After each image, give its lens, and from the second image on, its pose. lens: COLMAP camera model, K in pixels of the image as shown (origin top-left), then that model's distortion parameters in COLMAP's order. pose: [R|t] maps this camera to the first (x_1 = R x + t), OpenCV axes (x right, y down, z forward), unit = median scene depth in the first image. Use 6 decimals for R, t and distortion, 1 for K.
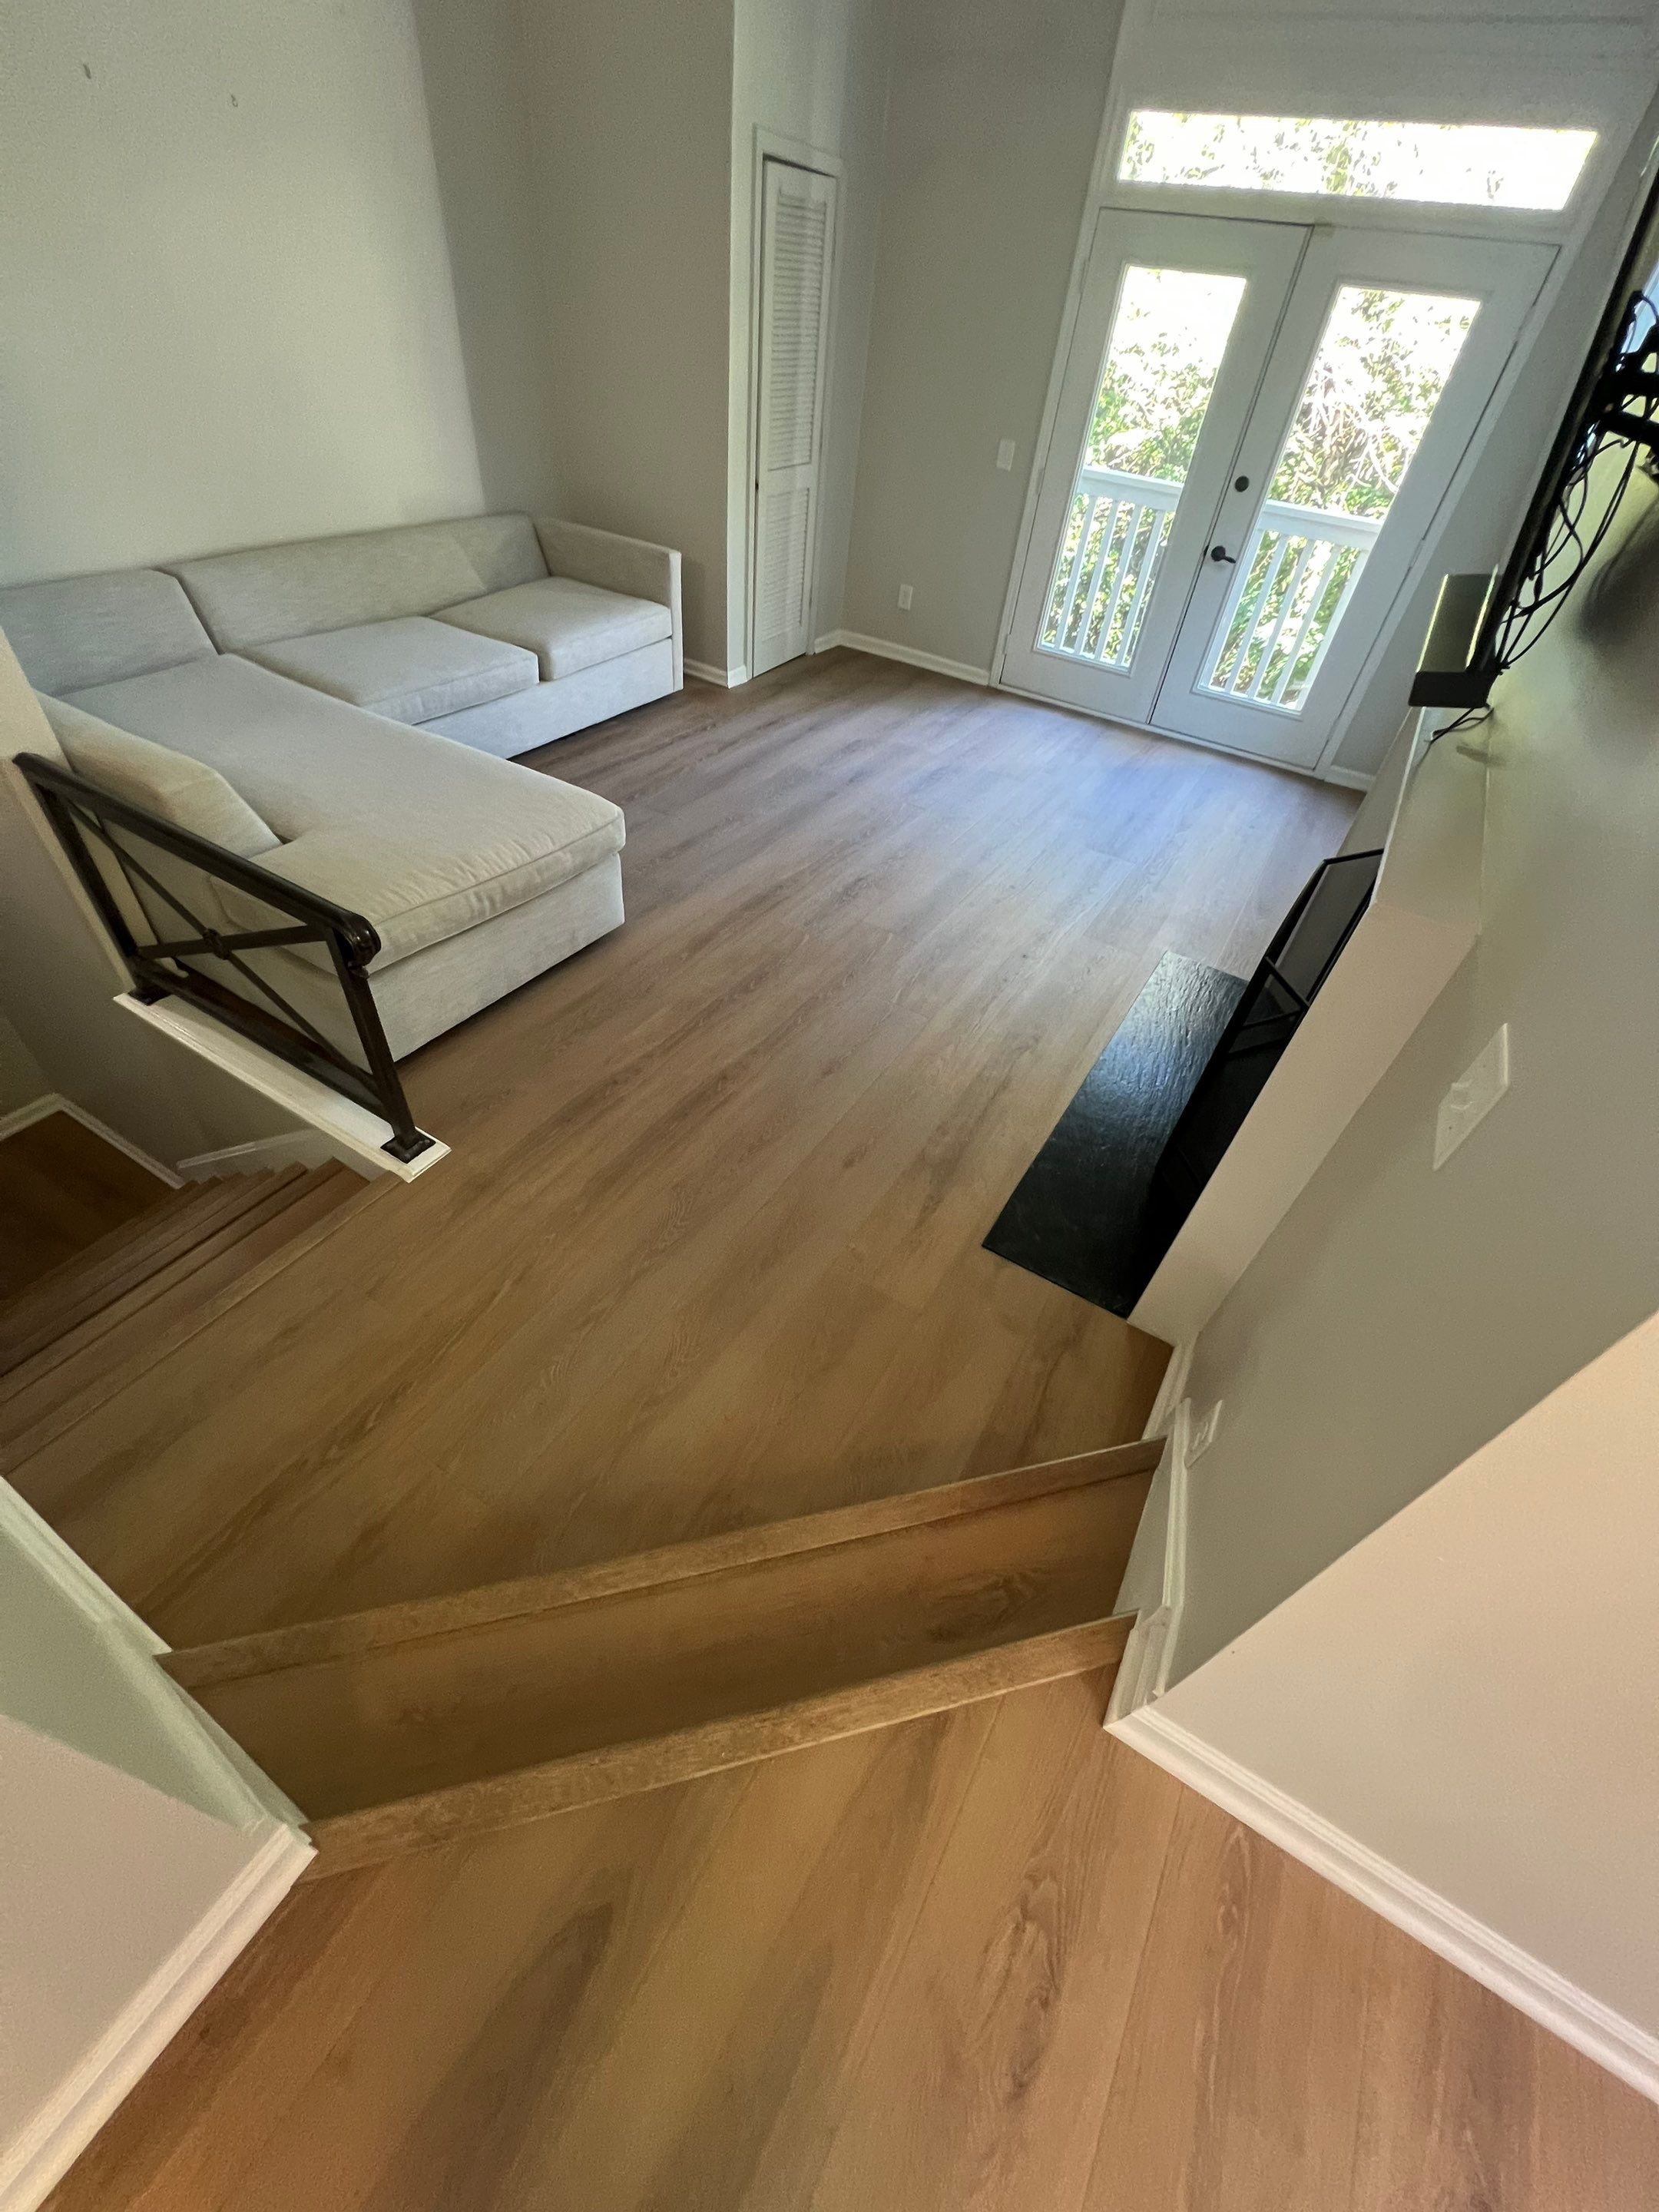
lens RADIAL K [[871.6, 0, 835.2], [0, 871.6, 1109.4], [0, 0, 1]] dist [-0.001969, 0.000840]
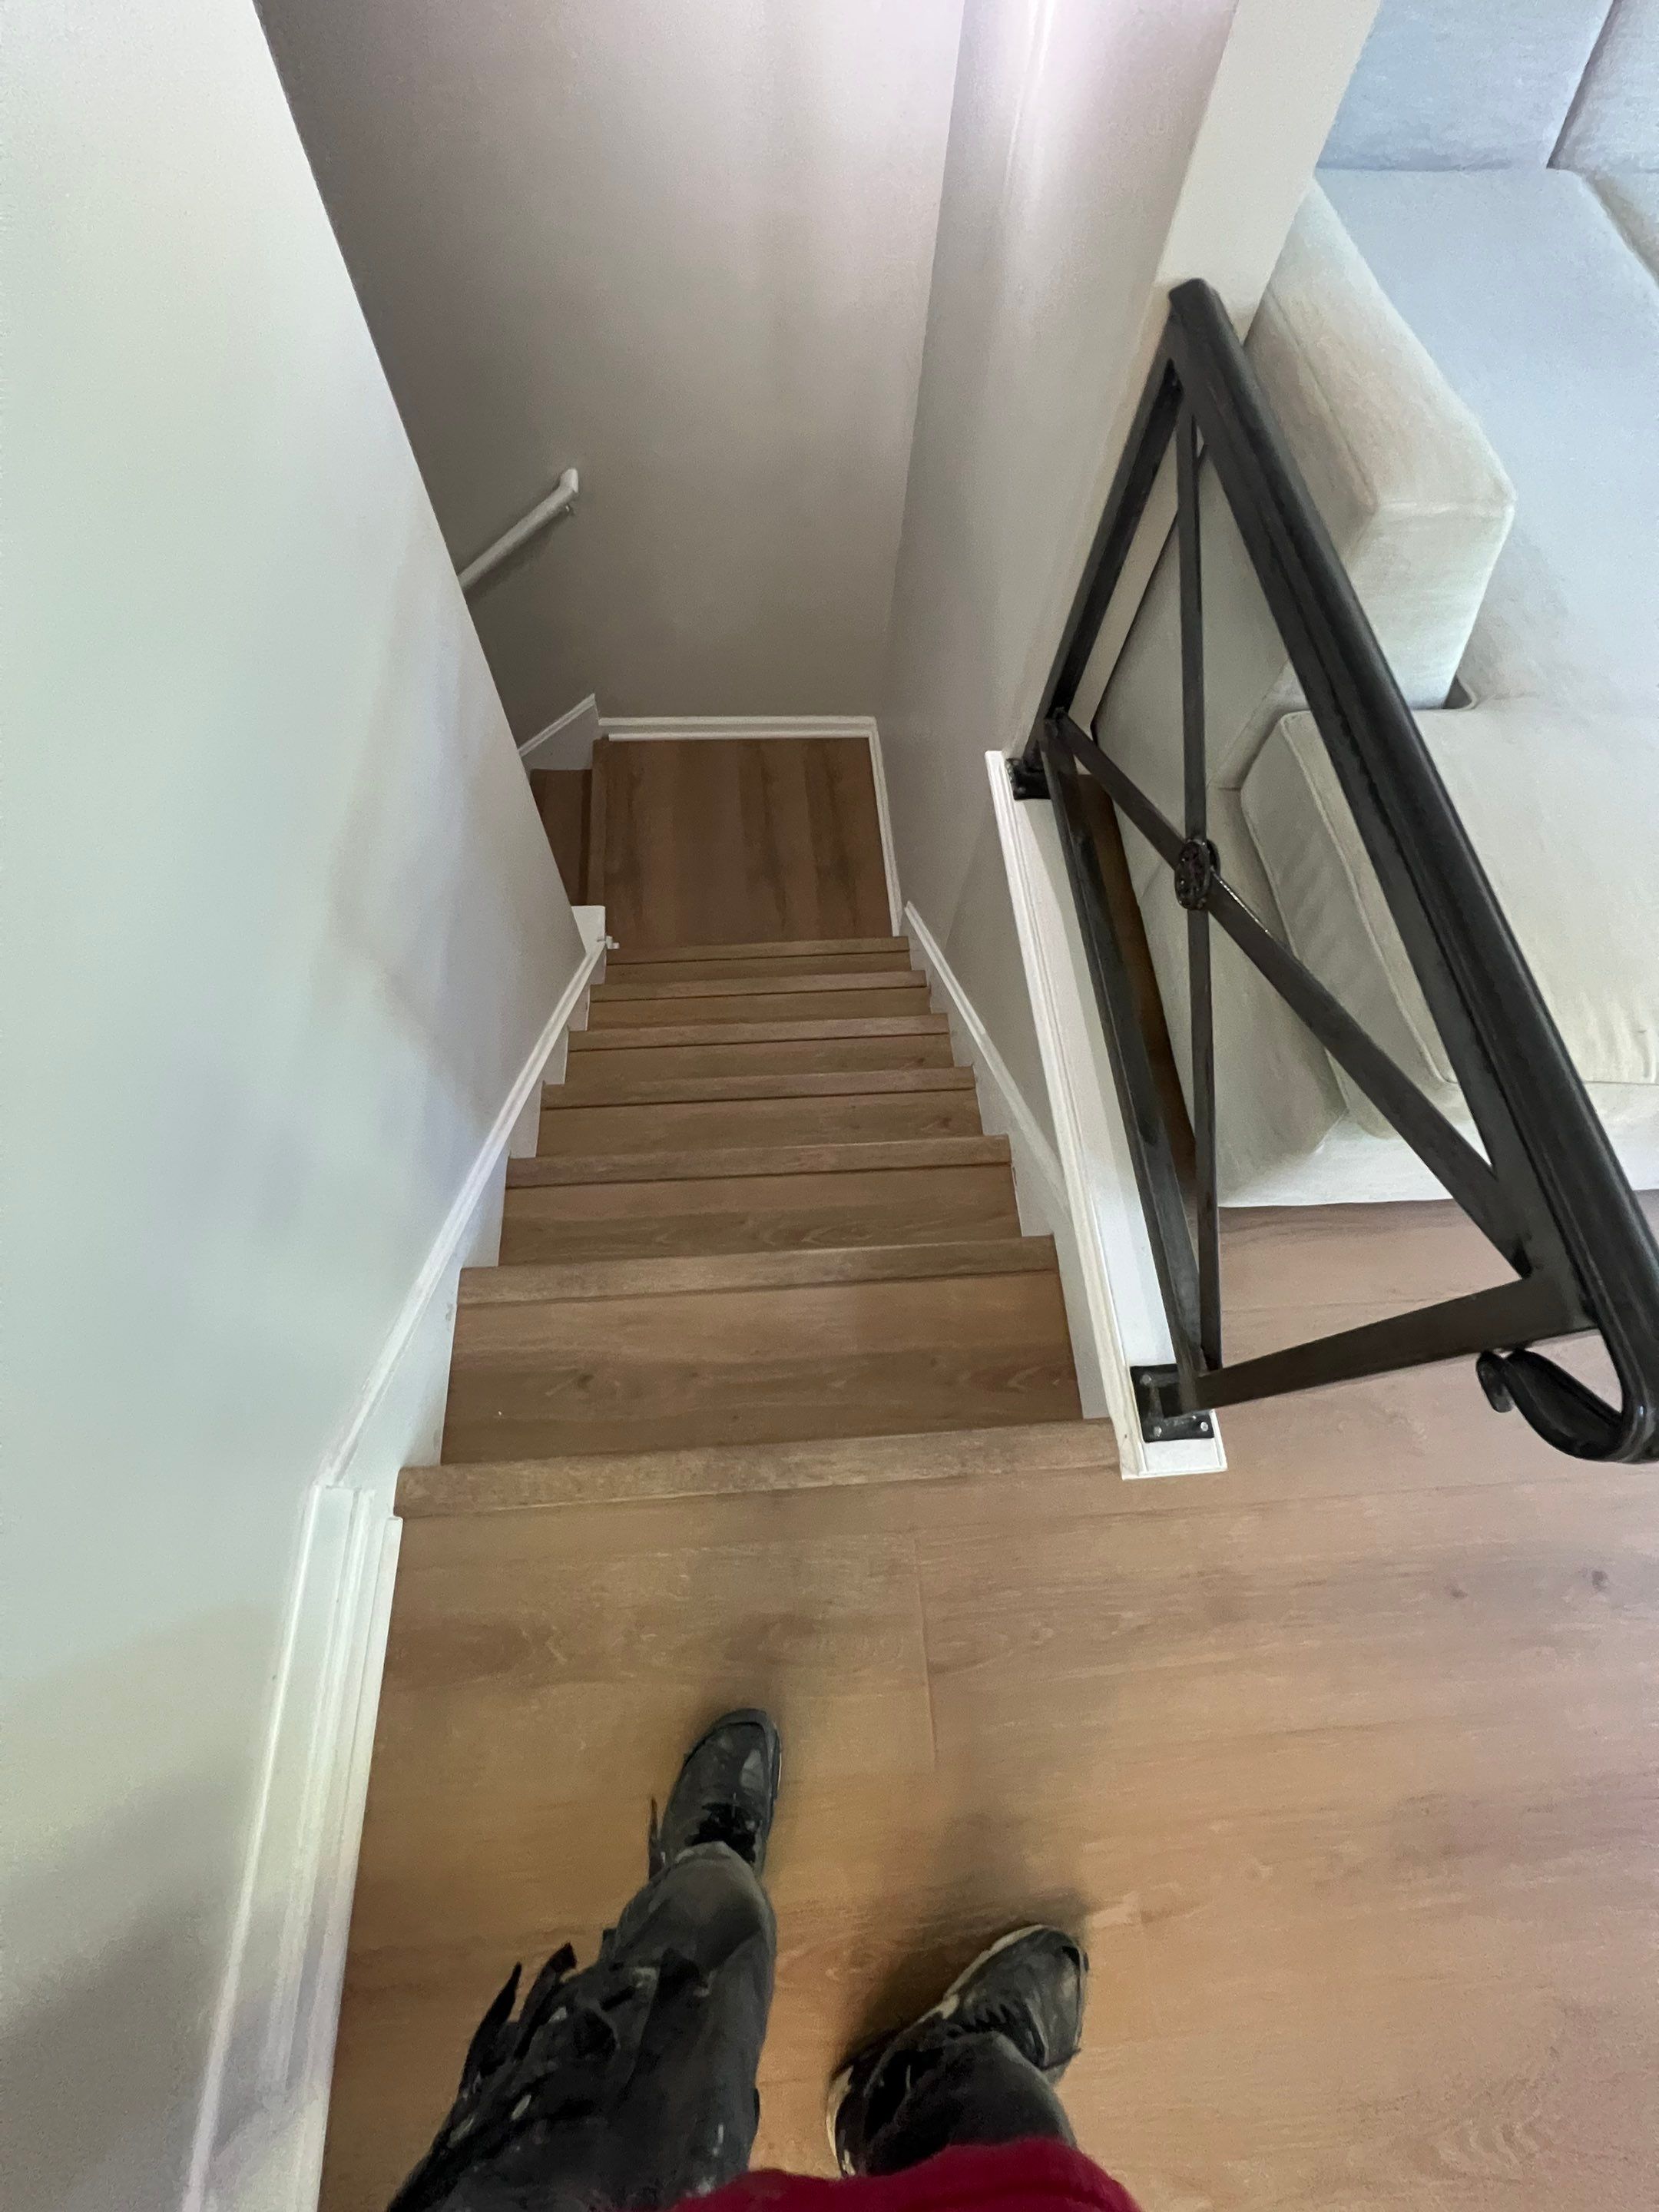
lens RADIAL K [[871.6, 0, 839.6], [0, 871.6, 1096.5], [0, 0, 1]] dist [-0.001969, 0.000840]
pose [[0.574251, 0.716960, -0.395227, -0.606235], [-0.547331, 0.695229, 0.465924, -0.245060], [0.608822, -0.051237, 0.791651, 0.562196]]
